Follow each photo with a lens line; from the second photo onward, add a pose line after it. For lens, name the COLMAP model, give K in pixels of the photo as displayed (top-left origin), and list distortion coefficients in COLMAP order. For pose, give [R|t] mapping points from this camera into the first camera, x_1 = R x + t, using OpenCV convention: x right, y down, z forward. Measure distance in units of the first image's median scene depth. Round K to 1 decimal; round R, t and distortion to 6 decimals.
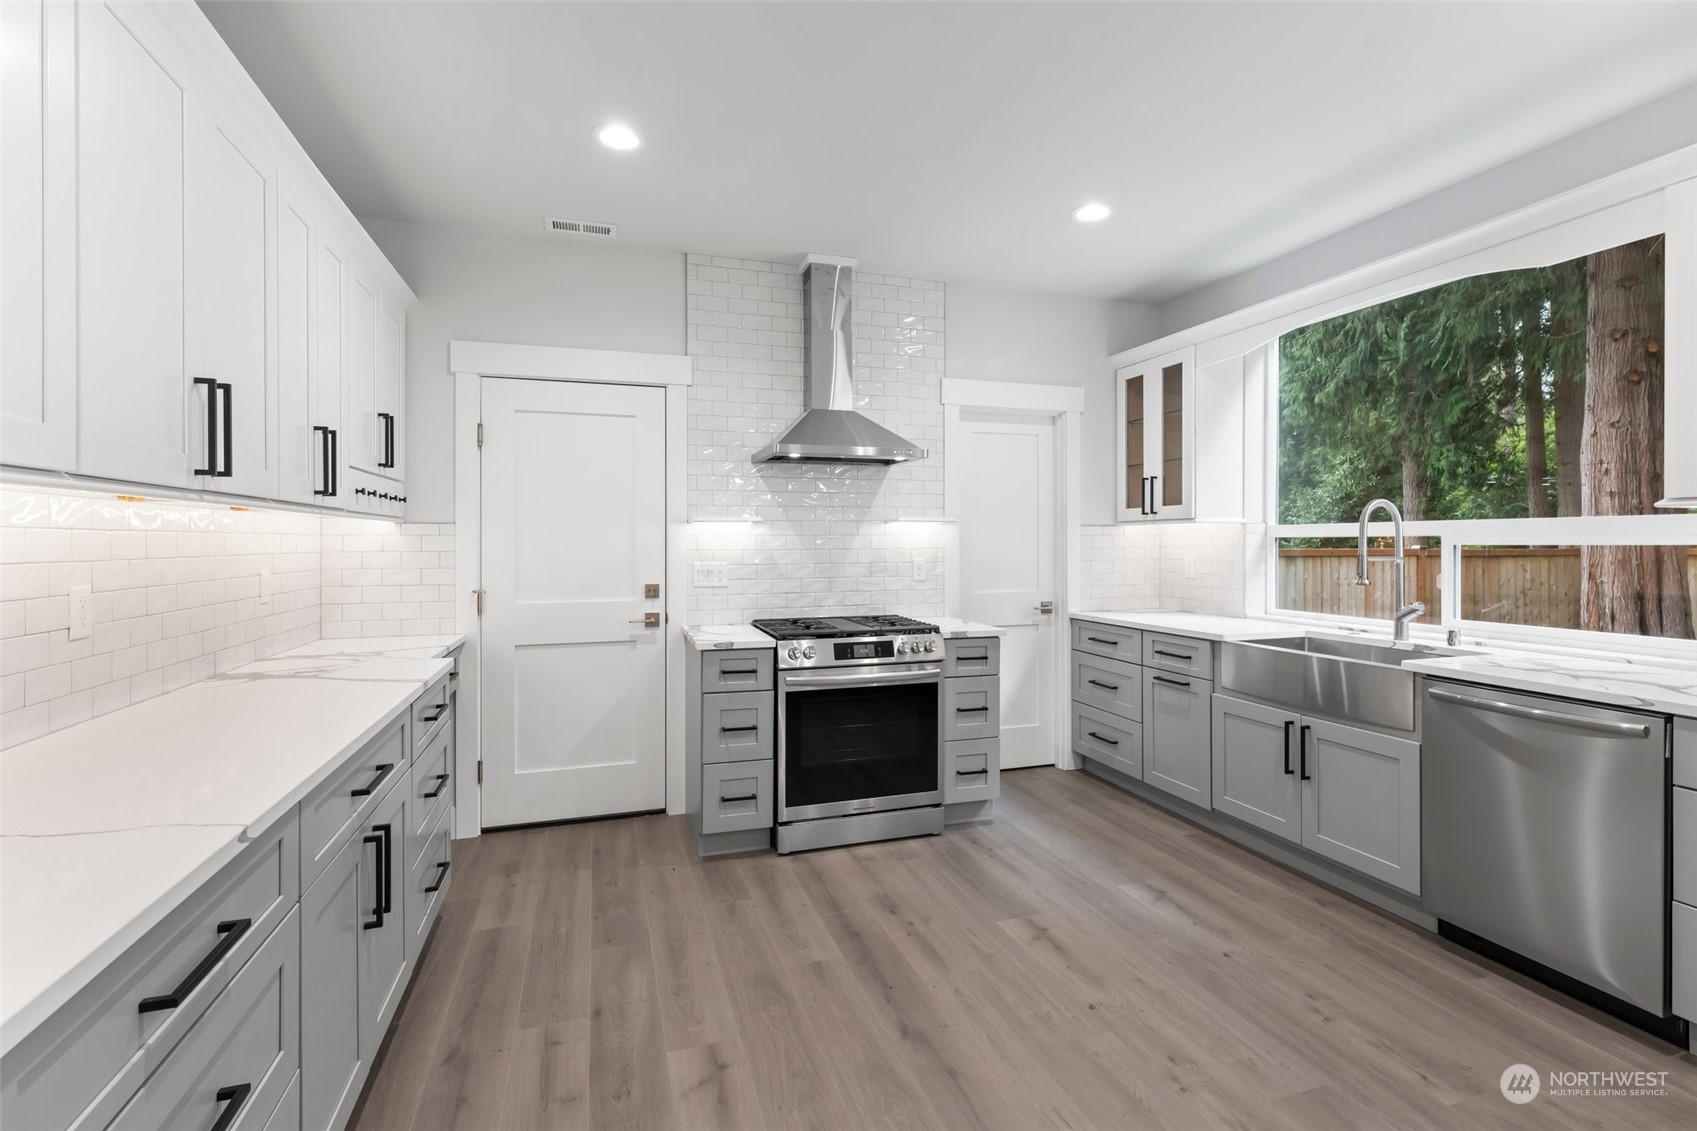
lens RADIAL K [[776.5, 0, 852.8], [0, 776.5, 538.8], [0, 0, 1]] dist [0.021750, -0.000061]
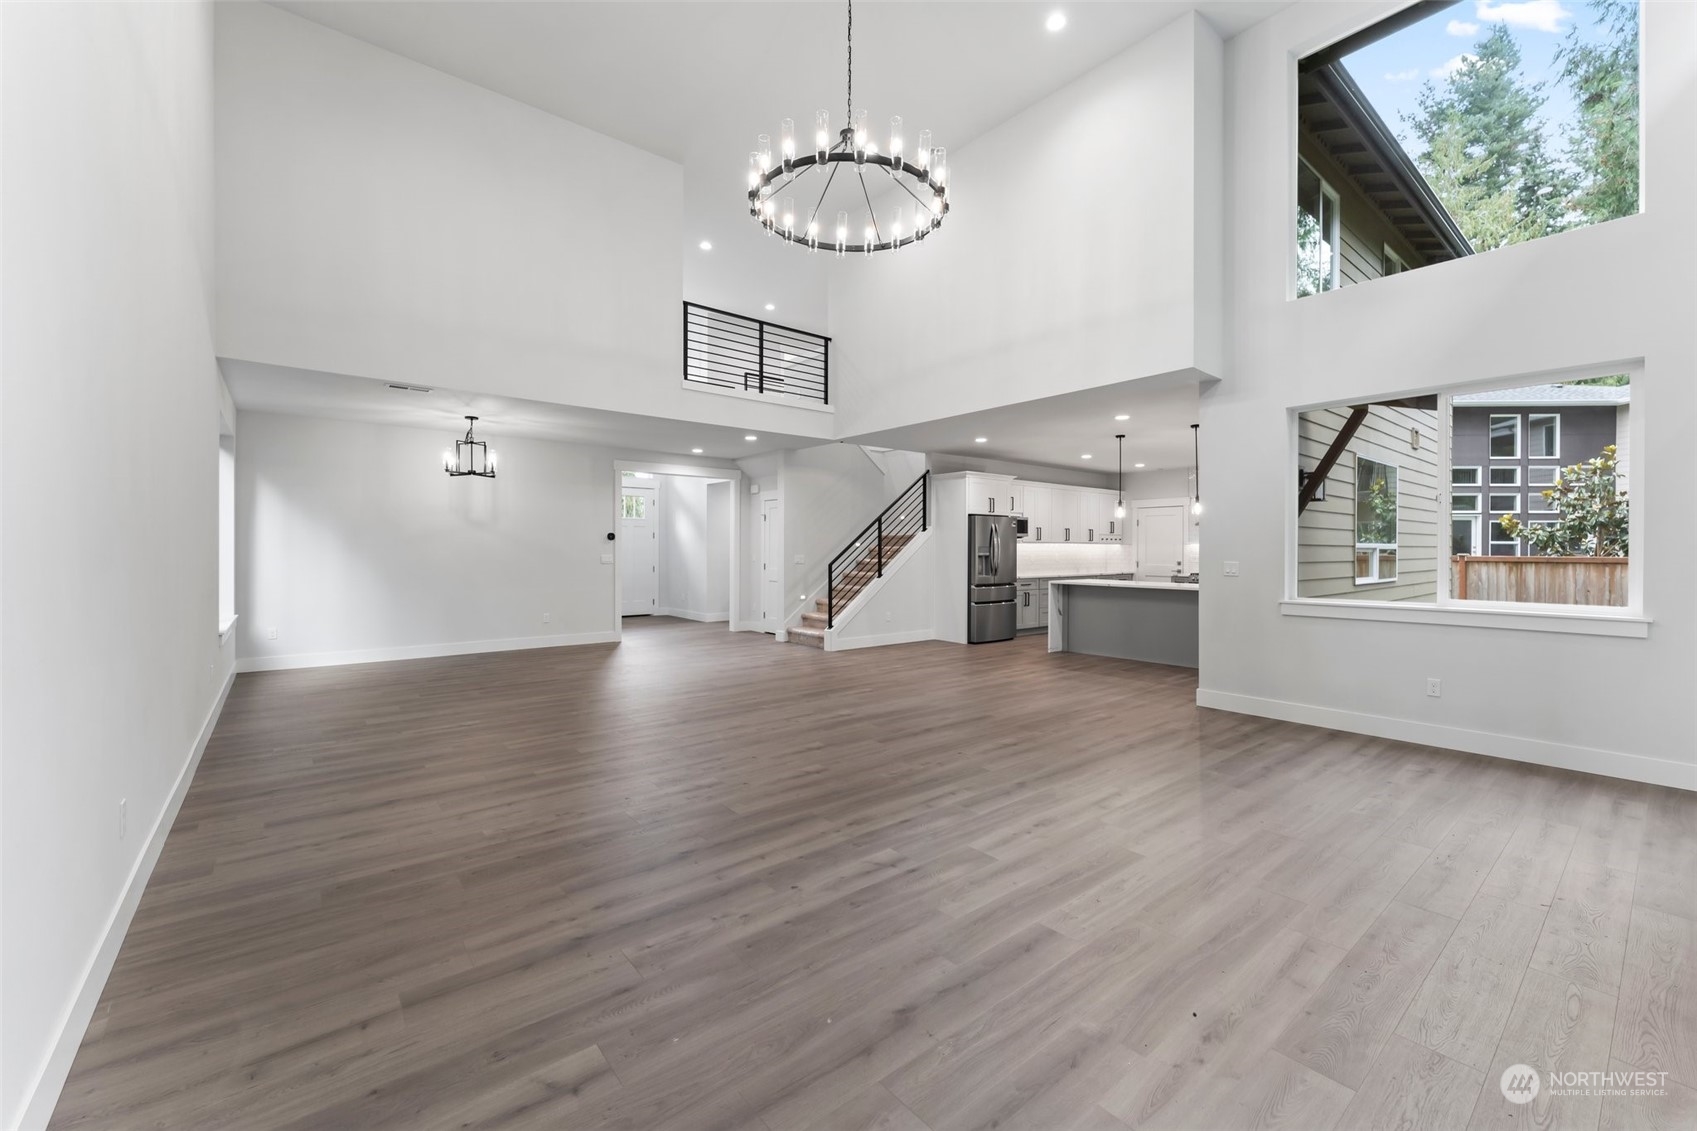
lens RADIAL K [[680.2, 0, 848.3], [0, 680.2, 550.4], [0, 0, 1]] dist [-0.000734, -0.000707]
pose [[0.354508, 0.009826, -0.935002, 2.443645], [0.000073, 0.999944, 0.010536, -0.028546], [0.935053, -0.003803, 0.354487, -1.763691]]
